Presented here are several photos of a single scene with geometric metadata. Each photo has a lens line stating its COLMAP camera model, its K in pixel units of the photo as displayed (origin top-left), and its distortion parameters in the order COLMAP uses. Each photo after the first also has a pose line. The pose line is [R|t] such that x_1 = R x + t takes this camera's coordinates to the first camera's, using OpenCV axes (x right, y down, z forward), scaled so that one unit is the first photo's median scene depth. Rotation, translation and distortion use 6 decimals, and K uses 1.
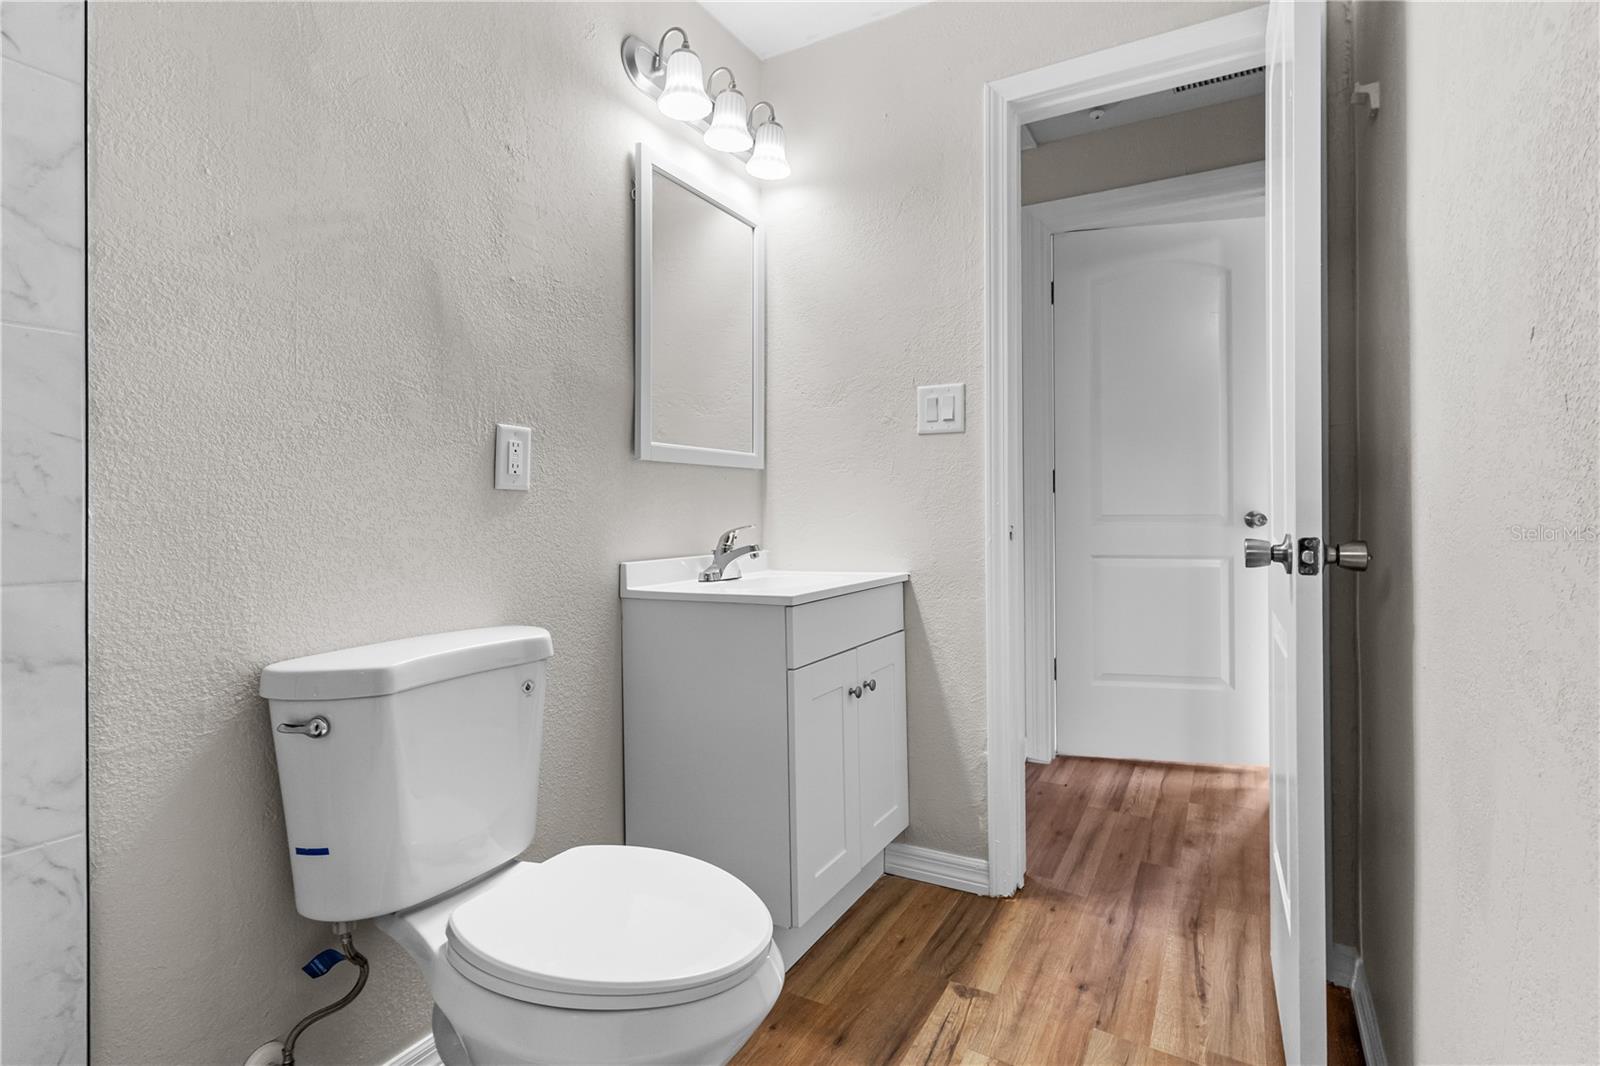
lens RADIAL K [[760.6, 0, 800.0], [0, 760.6, 533.0], [0, 0, 1]] dist [0.000361, 0.000180]
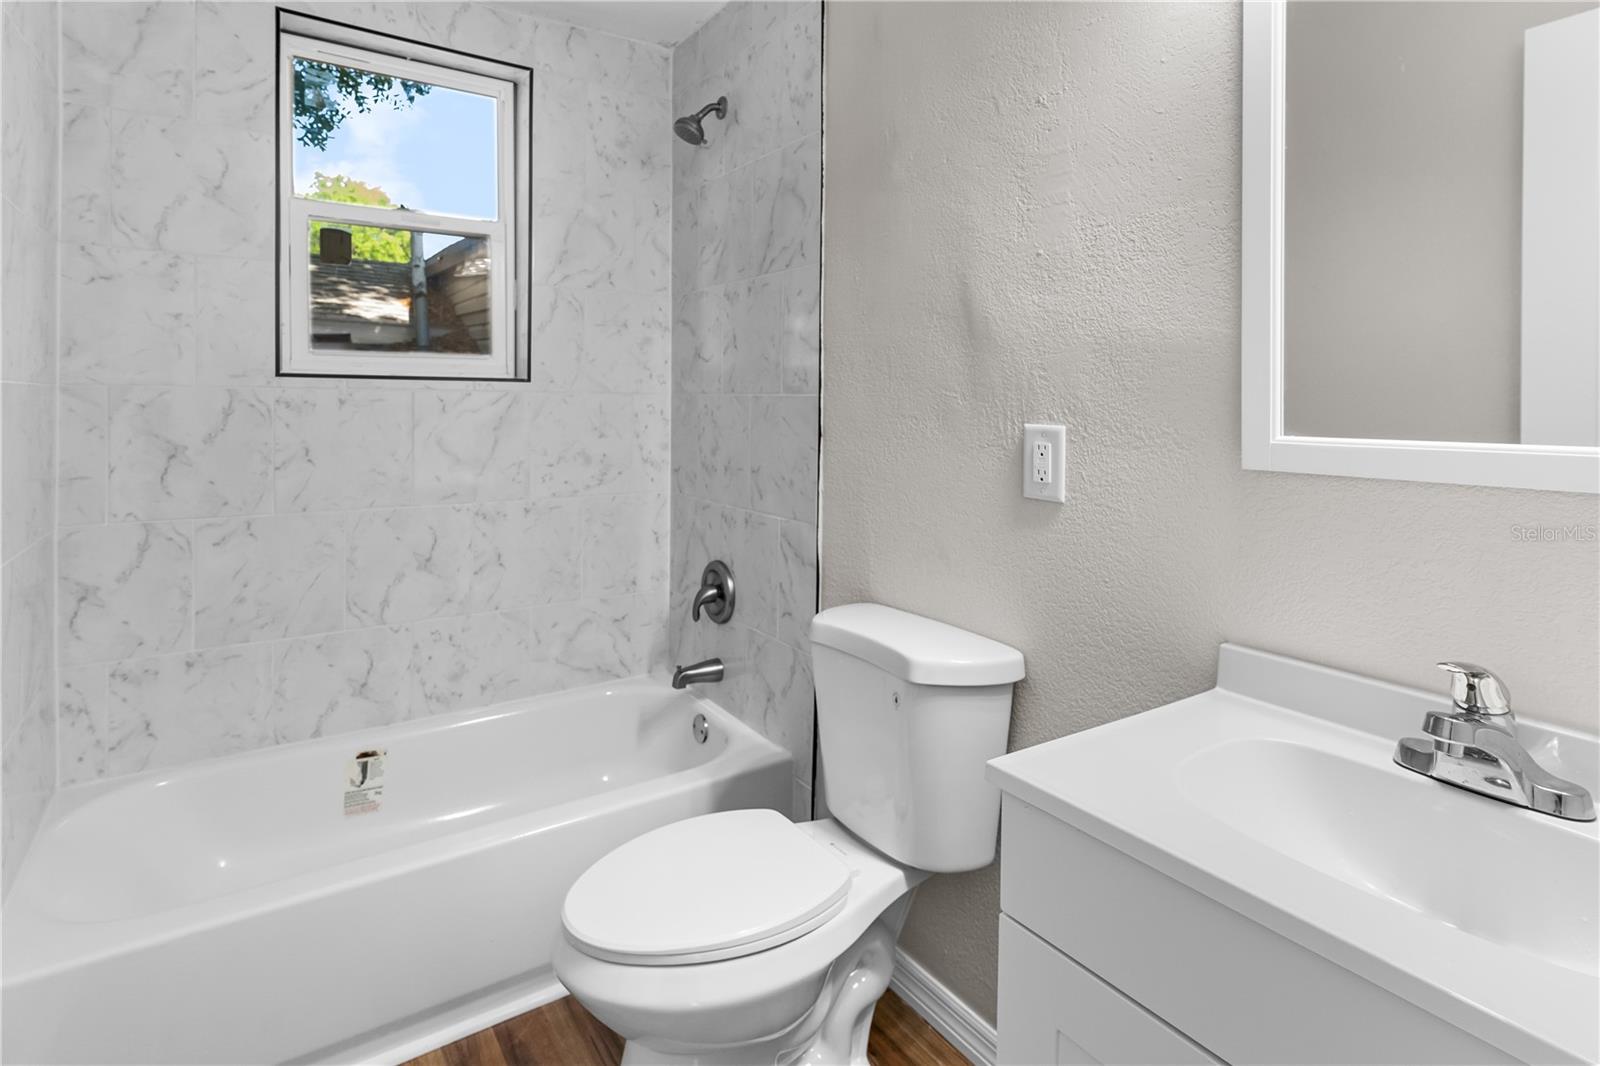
lens RADIAL K [[760.6, 0, 800.0], [0, 760.6, 533.0], [0, 0, 1]] dist [0.000361, 0.000180]
pose [[-0.433702, 0.154664, -0.887683, 0.509969], [-0.028600, 0.982299, 0.185123, -0.171279], [0.900602, 0.105676, -0.421602, 1.123640]]
